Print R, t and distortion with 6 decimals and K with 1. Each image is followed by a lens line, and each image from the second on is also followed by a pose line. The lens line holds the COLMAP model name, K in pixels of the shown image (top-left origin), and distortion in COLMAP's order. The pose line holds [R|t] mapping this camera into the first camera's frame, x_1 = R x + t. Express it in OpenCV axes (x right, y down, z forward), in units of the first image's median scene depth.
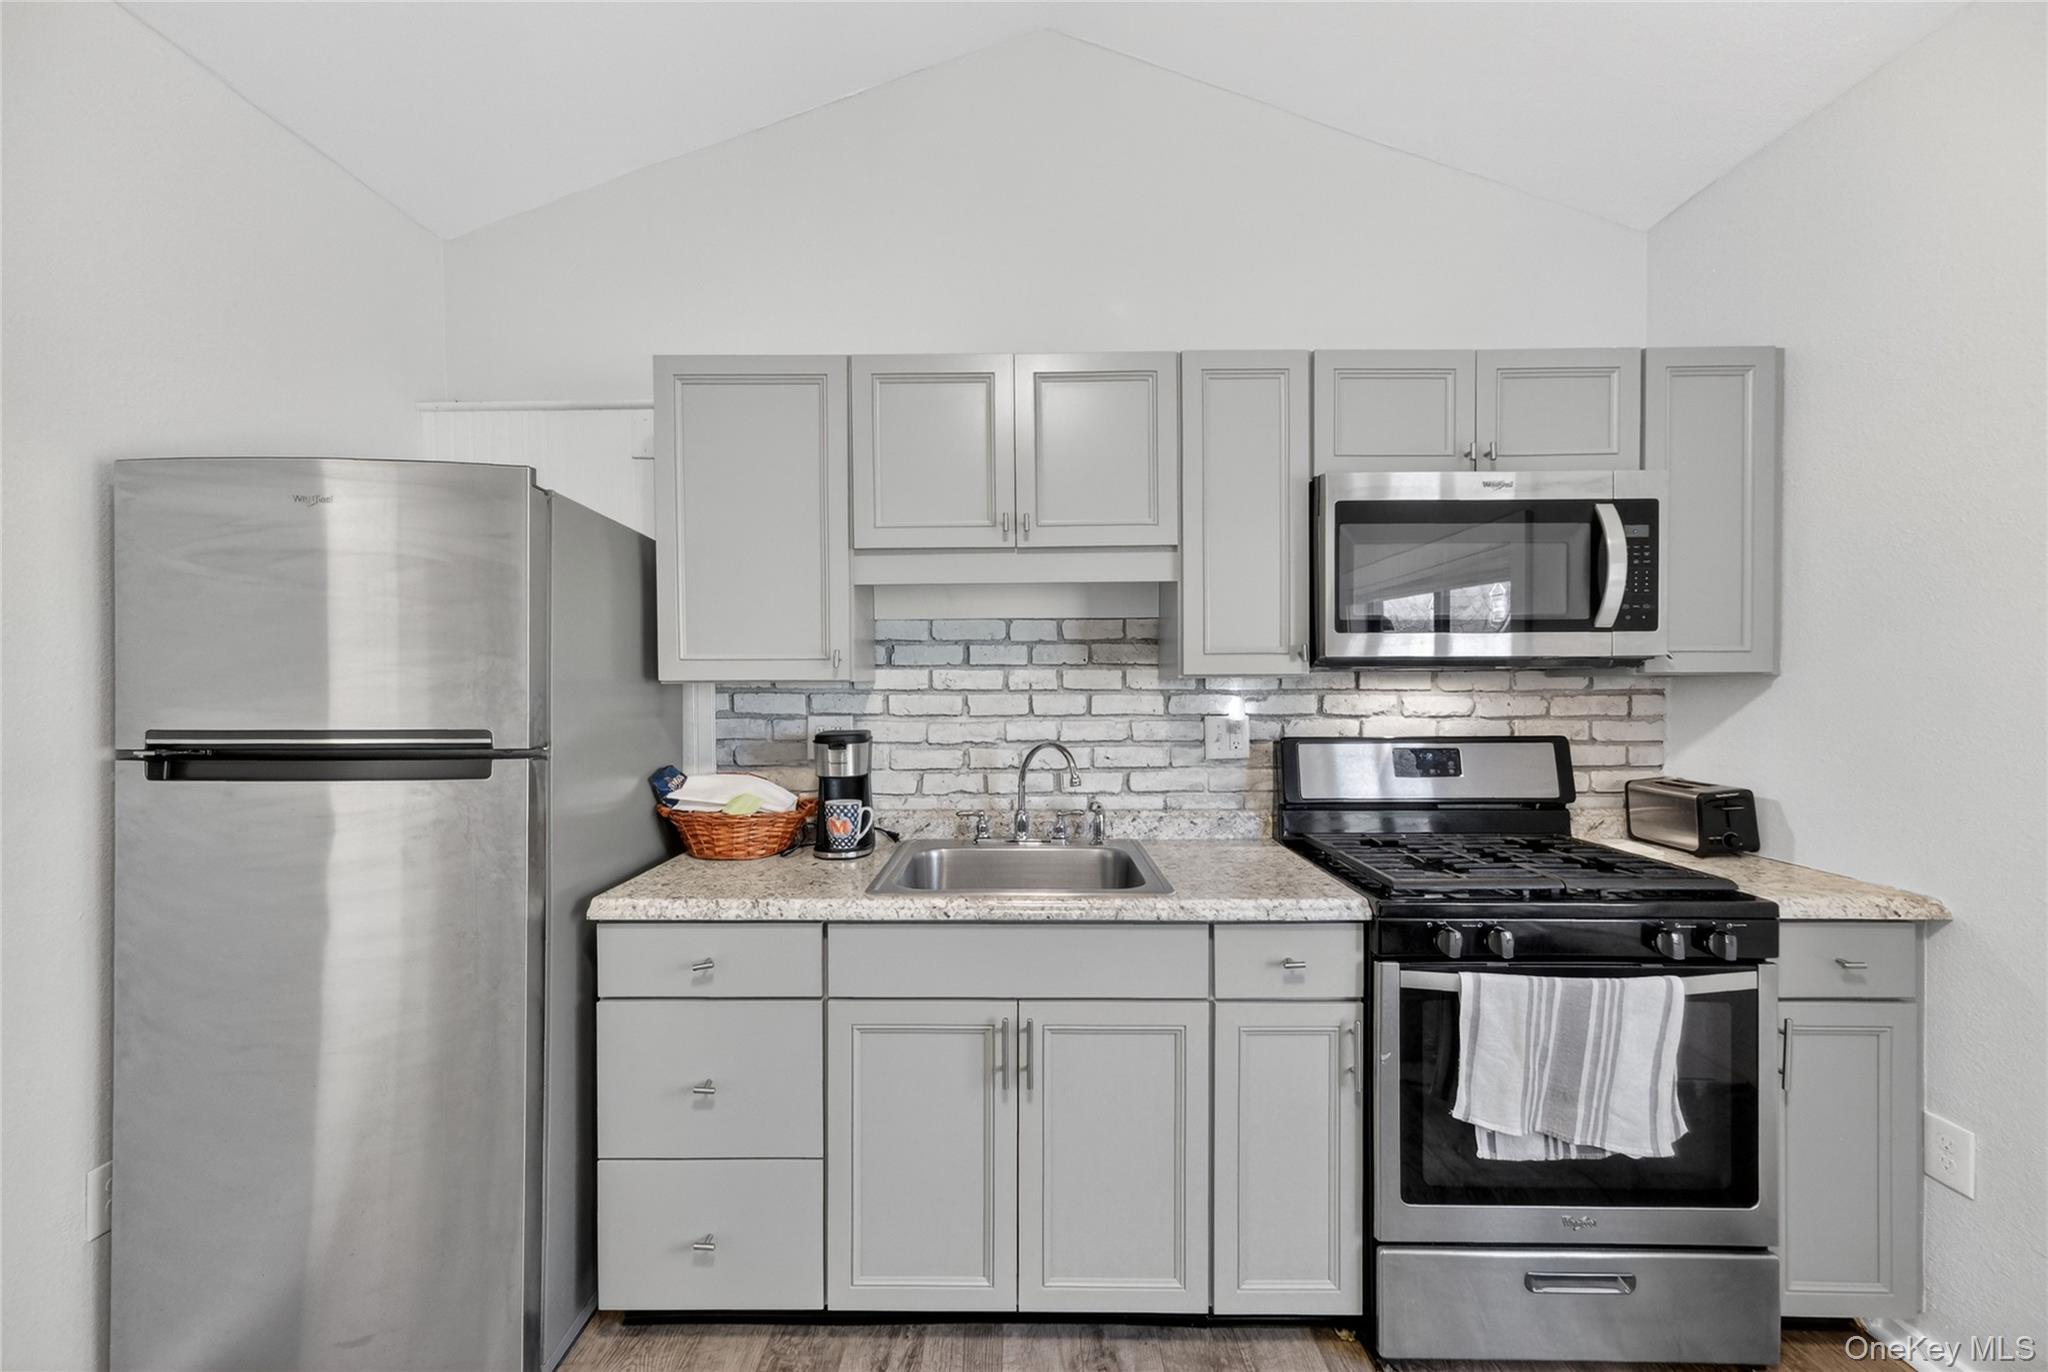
lens RADIAL K [[813.7, 0, 1033.5], [0, 813.7, 696.4], [0, 0, 1]] dist [0.003677, -0.000006]
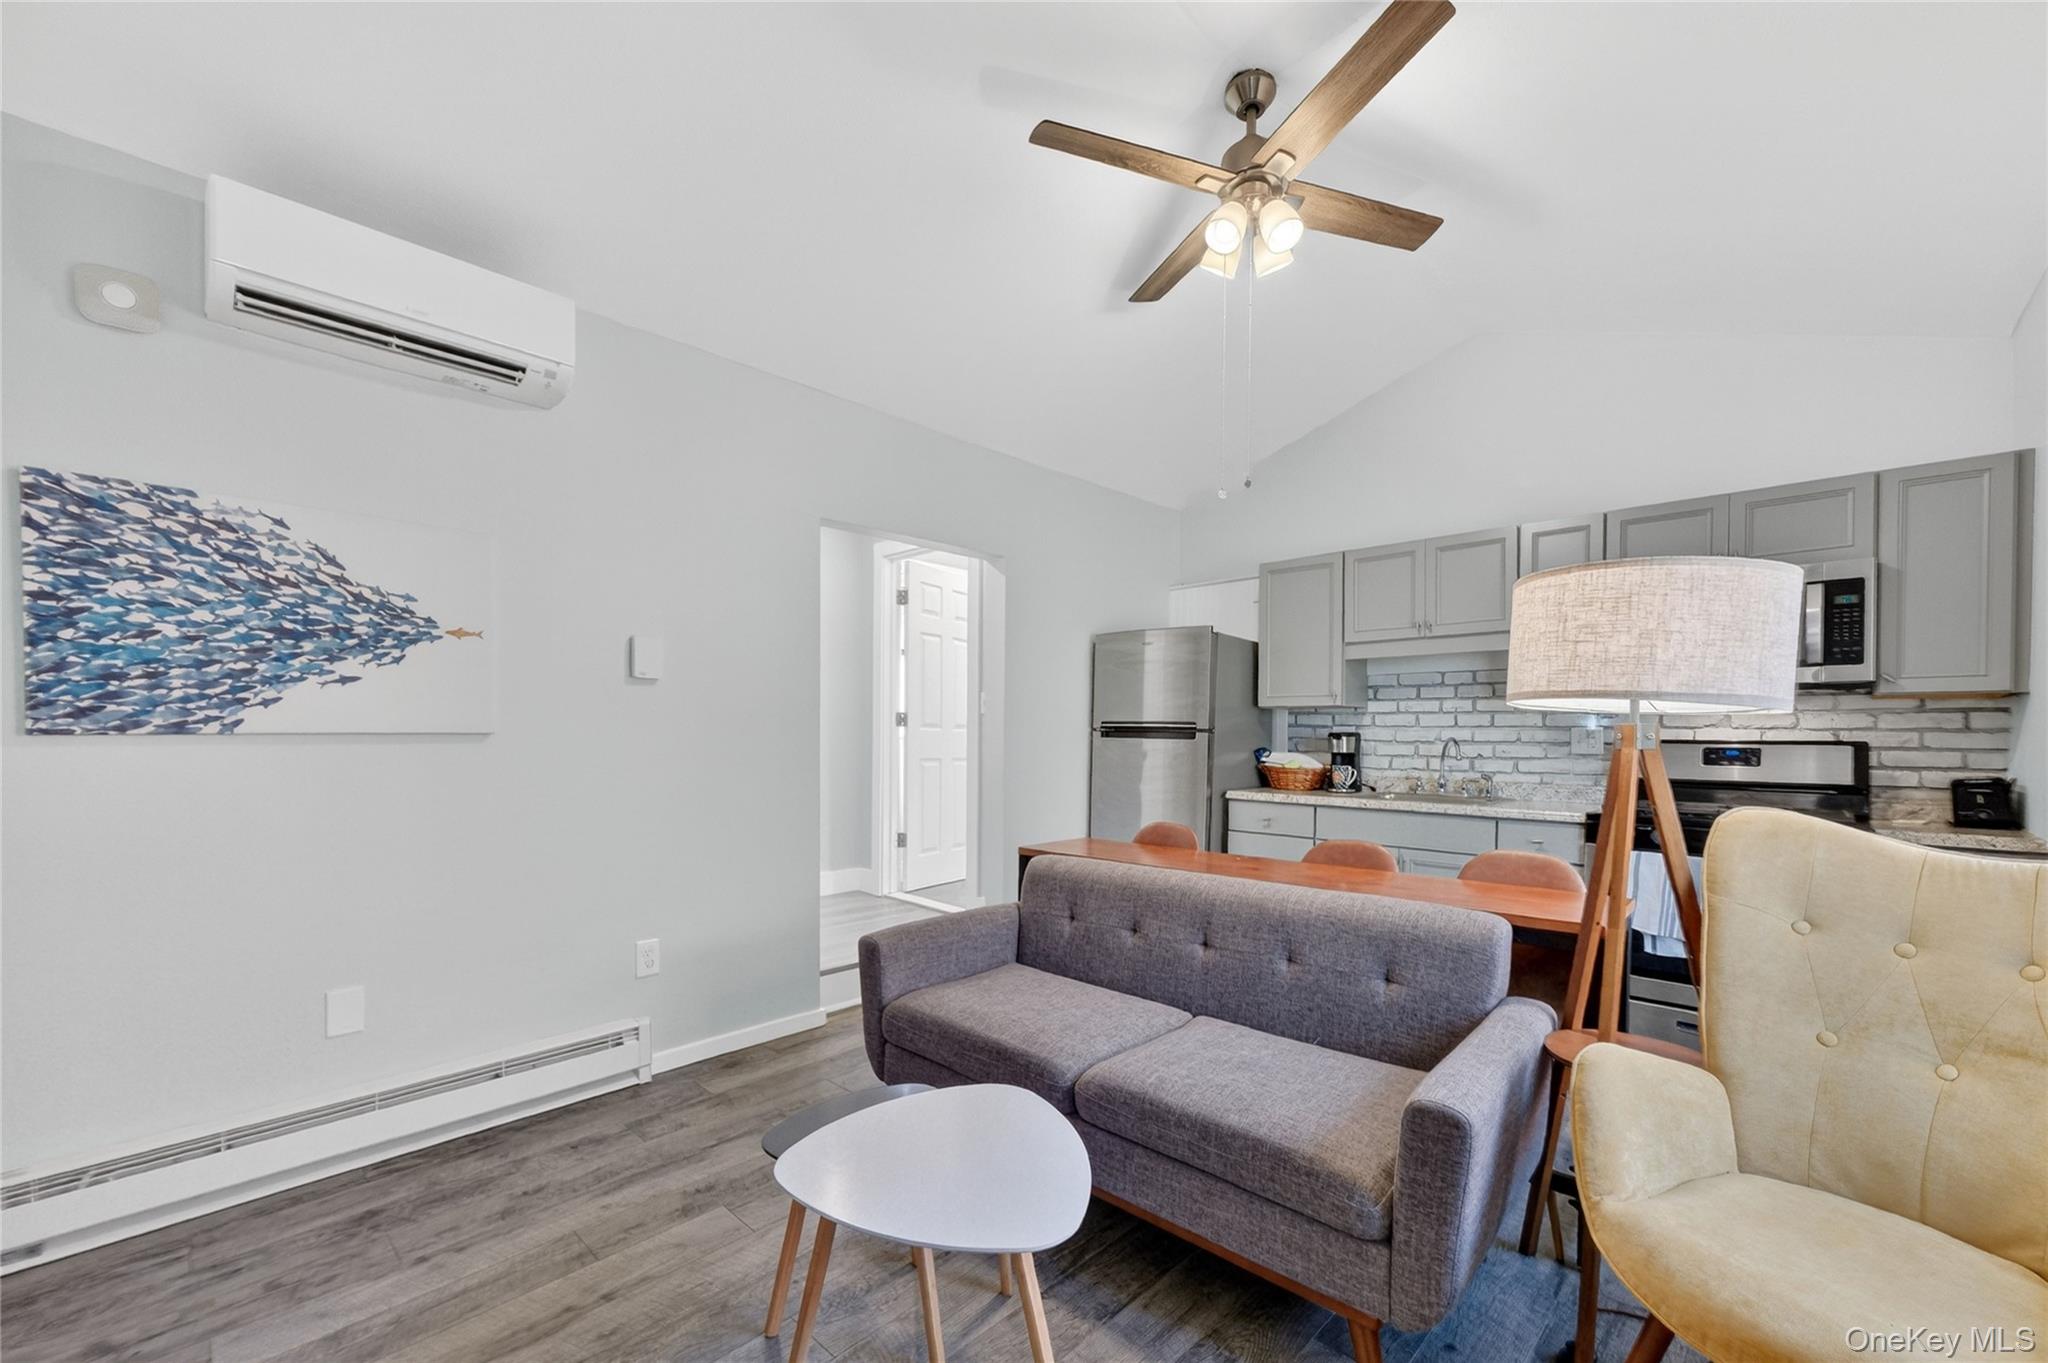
lens RADIAL K [[879.6, 0, 997.6], [0, 879.6, 738.4], [0, 0, 1]] dist [0.000377, -0.000340]
pose [[0.704249, 0.011929, -0.709853, 0.685327], [-0.027905, 0.999551, -0.010887, 0.103002], [0.709405, 0.027475, 0.704265, -1.104548]]
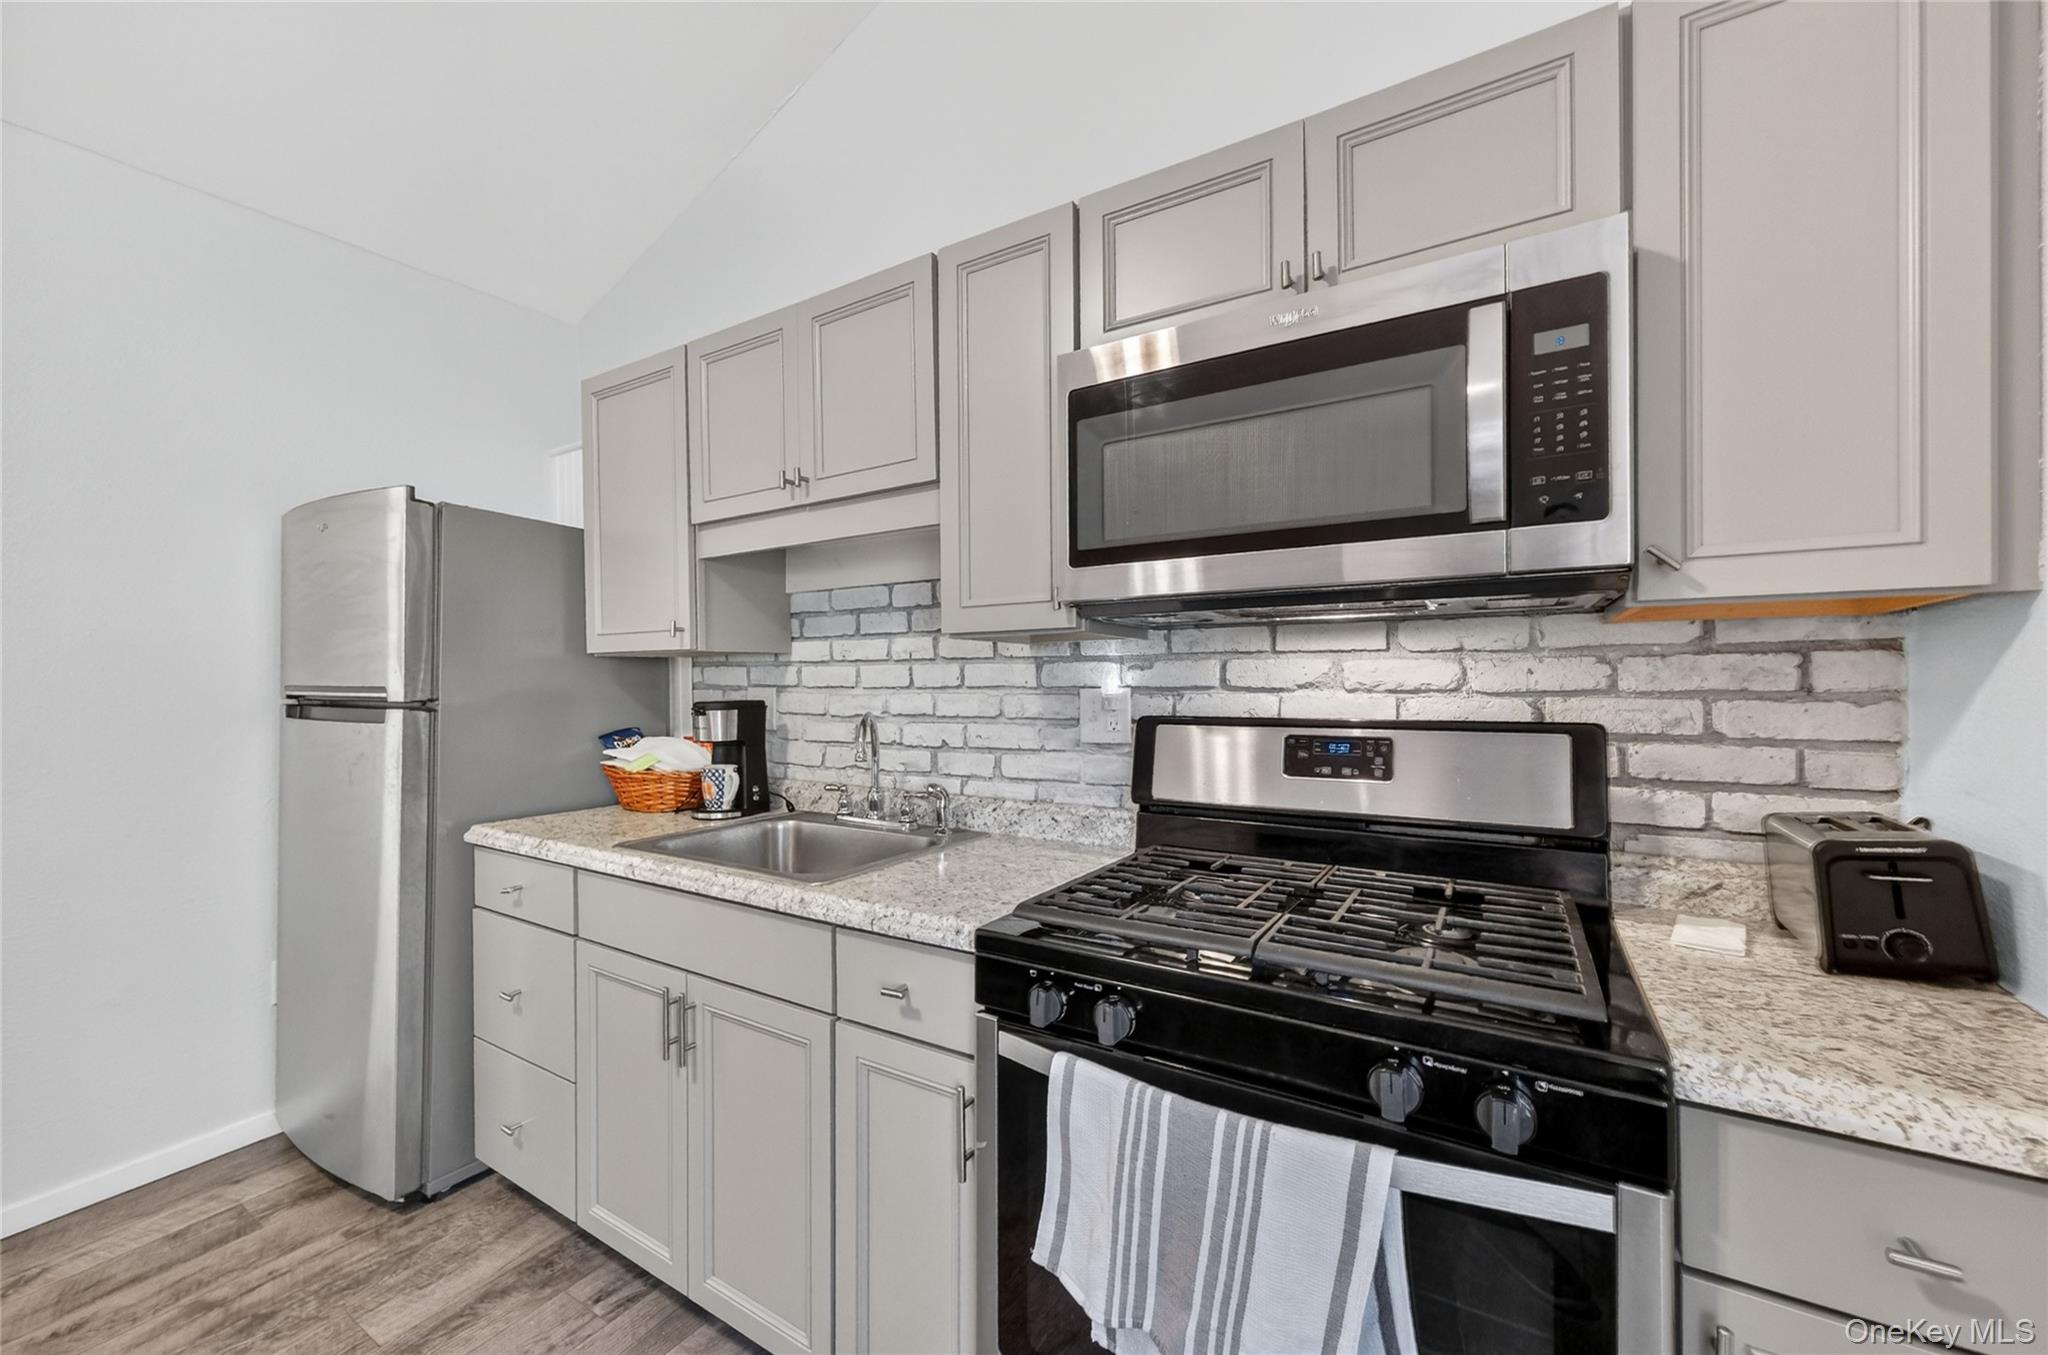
lens RADIAL K [[834.1, 0, 1014.2], [0, 834.1, 686.1], [0, 0, 1]] dist [-0.000840, 0.001072]
pose [[0.837413, 0.000769, -0.546570, 0.638833], [-0.006520, 0.999942, -0.008582, 0.030630], [0.546531, 0.010750, 0.837370, 0.289082]]
